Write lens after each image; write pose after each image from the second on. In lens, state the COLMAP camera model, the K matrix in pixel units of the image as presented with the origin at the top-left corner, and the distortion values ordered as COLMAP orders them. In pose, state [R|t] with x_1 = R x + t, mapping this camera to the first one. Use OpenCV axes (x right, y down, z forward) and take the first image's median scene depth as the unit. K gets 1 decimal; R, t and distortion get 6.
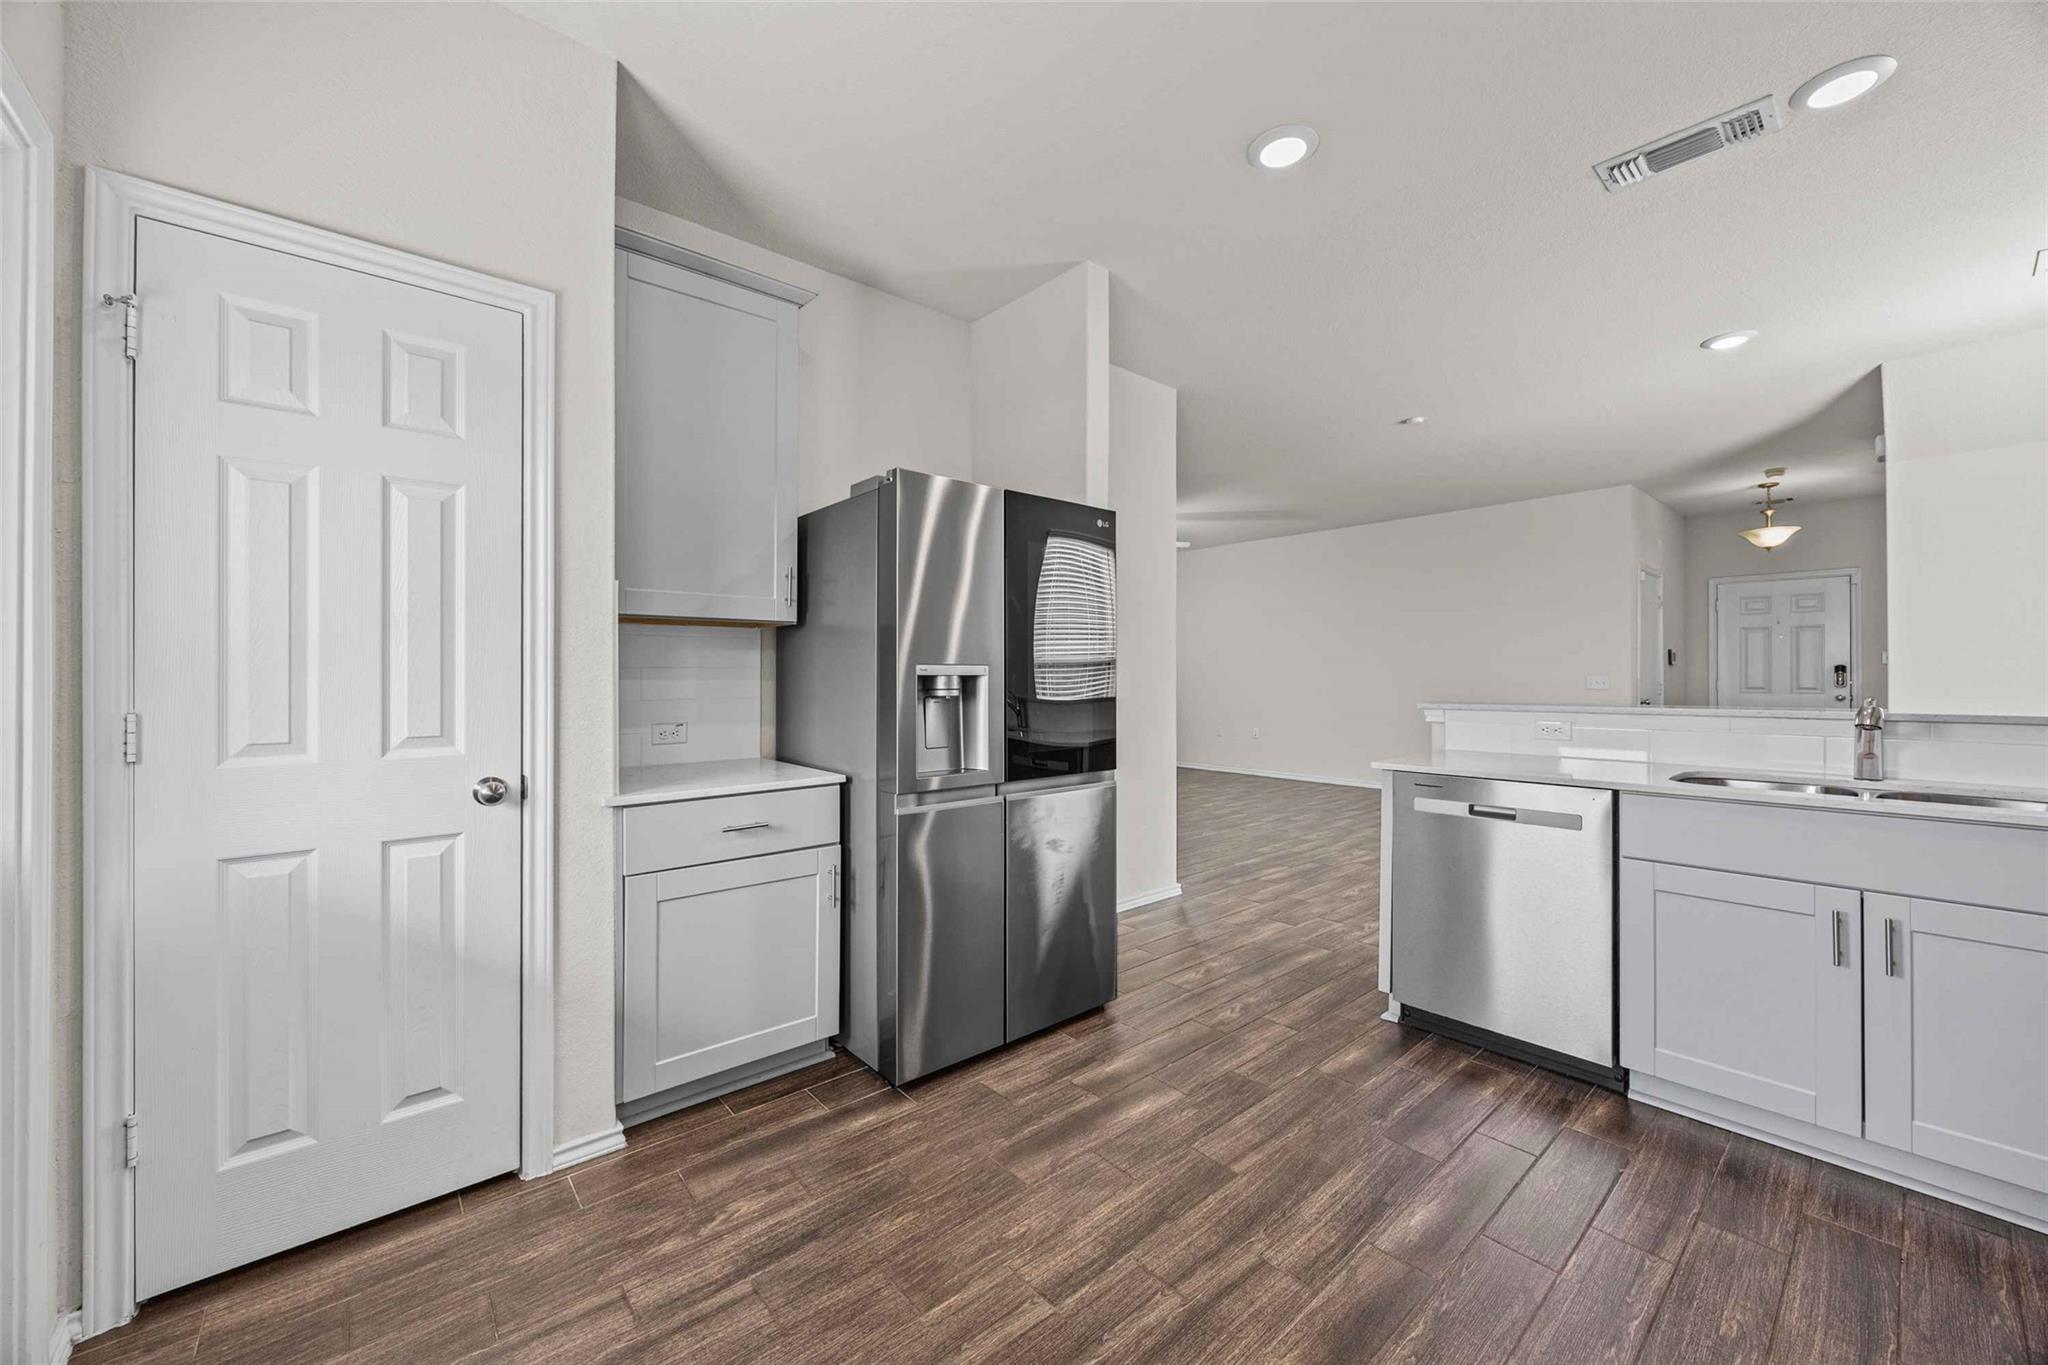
lens RADIAL K [[772.8, 0, 1024.2], [0, 772.8, 675.6], [0, 0, 1]] dist [-0.004516, 0.000021]
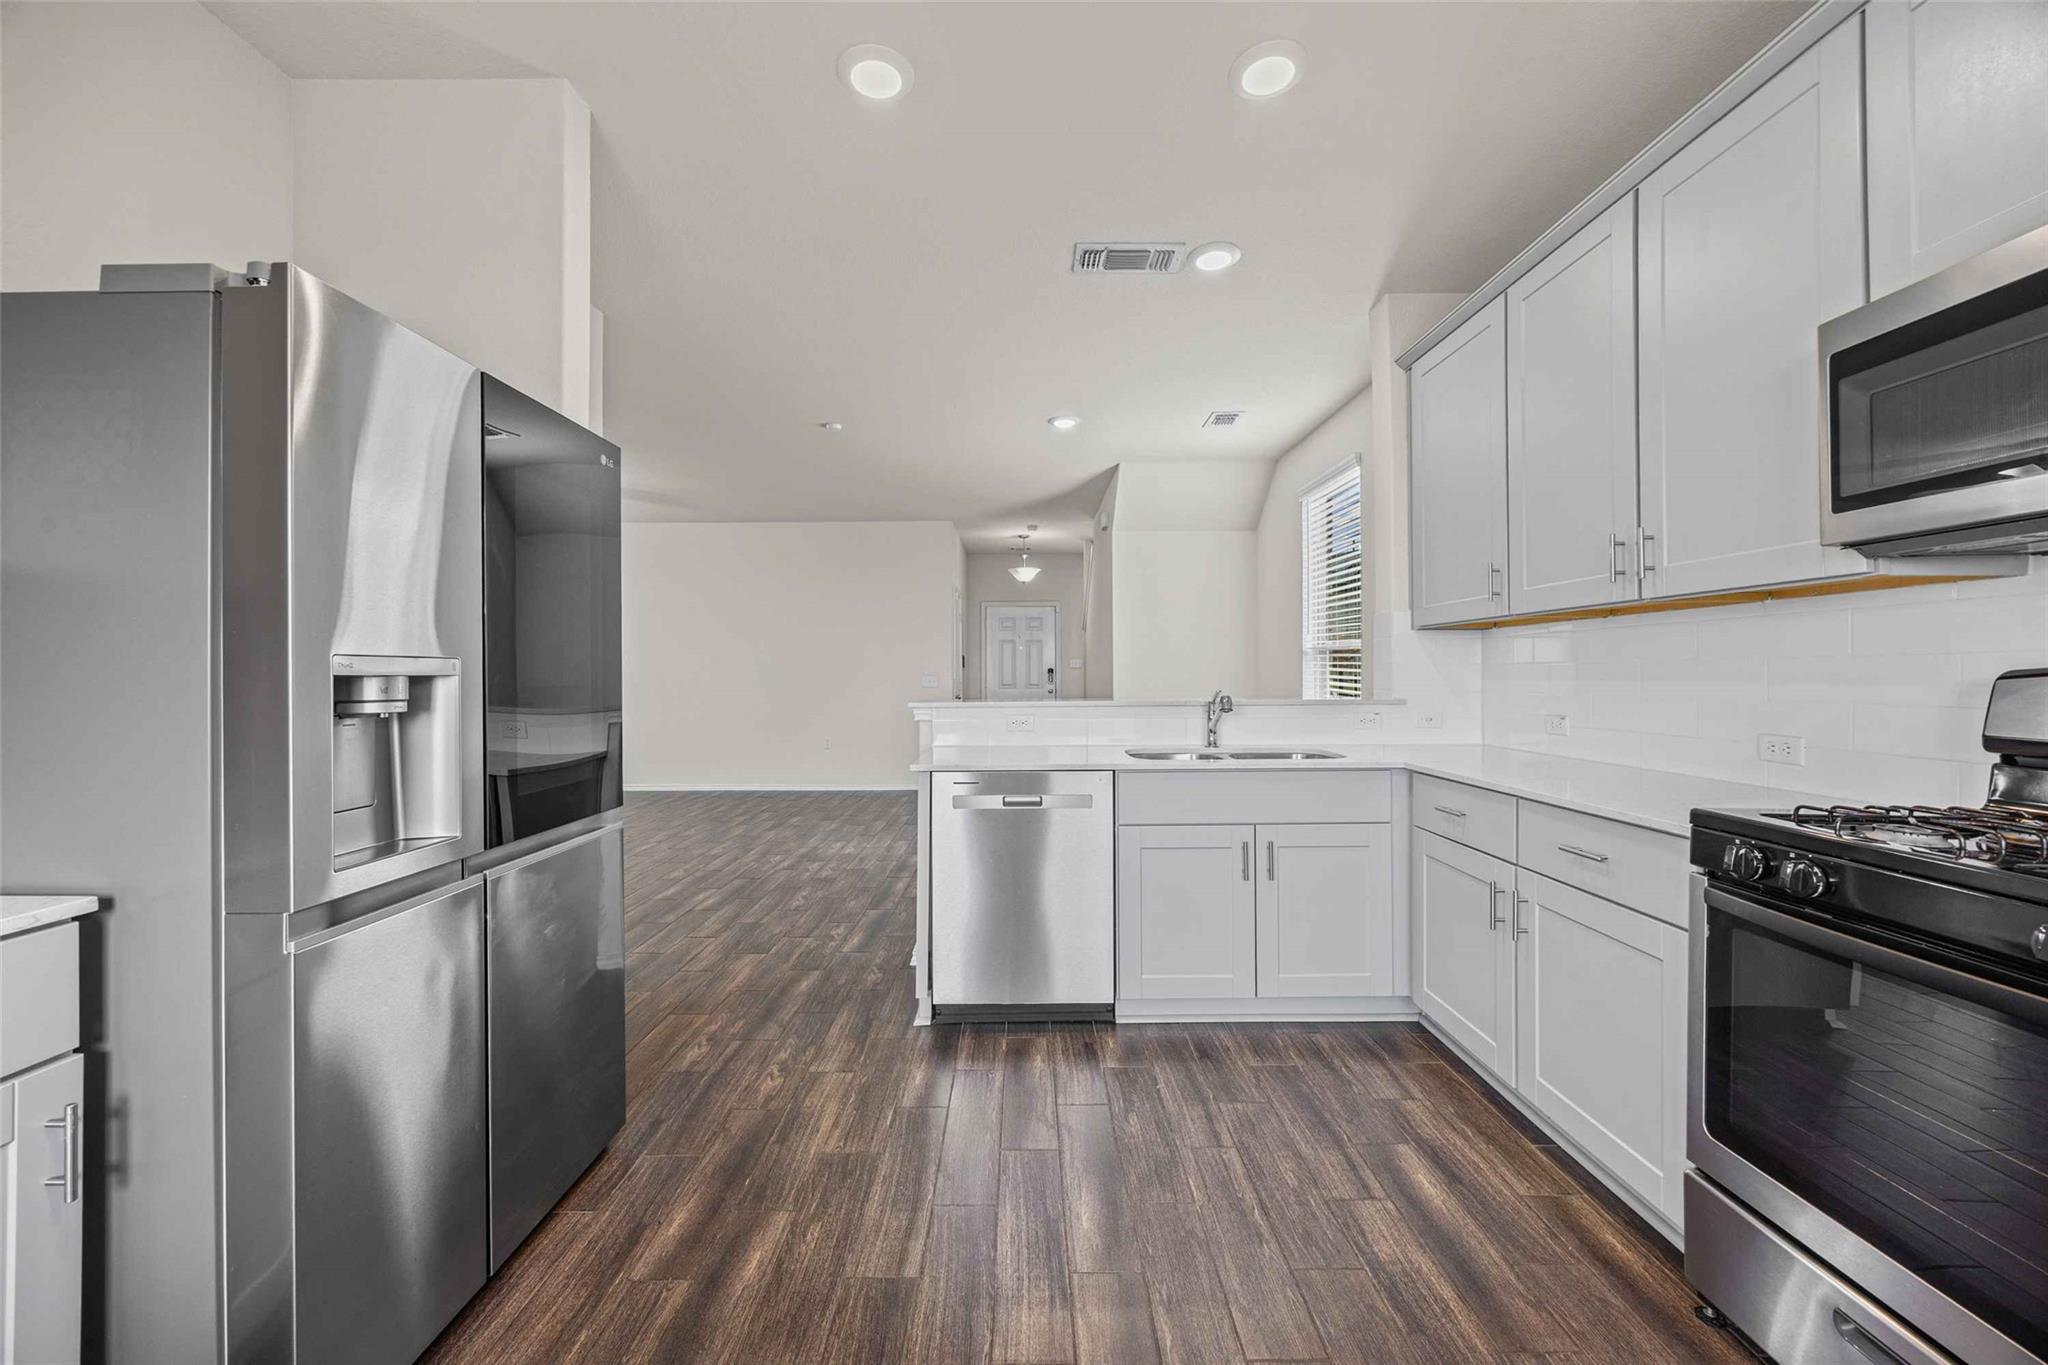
lens RADIAL K [[772.8, 0, 1021.0], [0, 772.8, 676.1], [0, 0, 1]] dist [-0.004516, 0.000021]
pose [[0.657129, -0.002288, 0.753775, -0.208303], [0.003399, 0.999994, 0.000073, 0.001522], [-0.753770, 0.002514, 0.657133, 0.286081]]
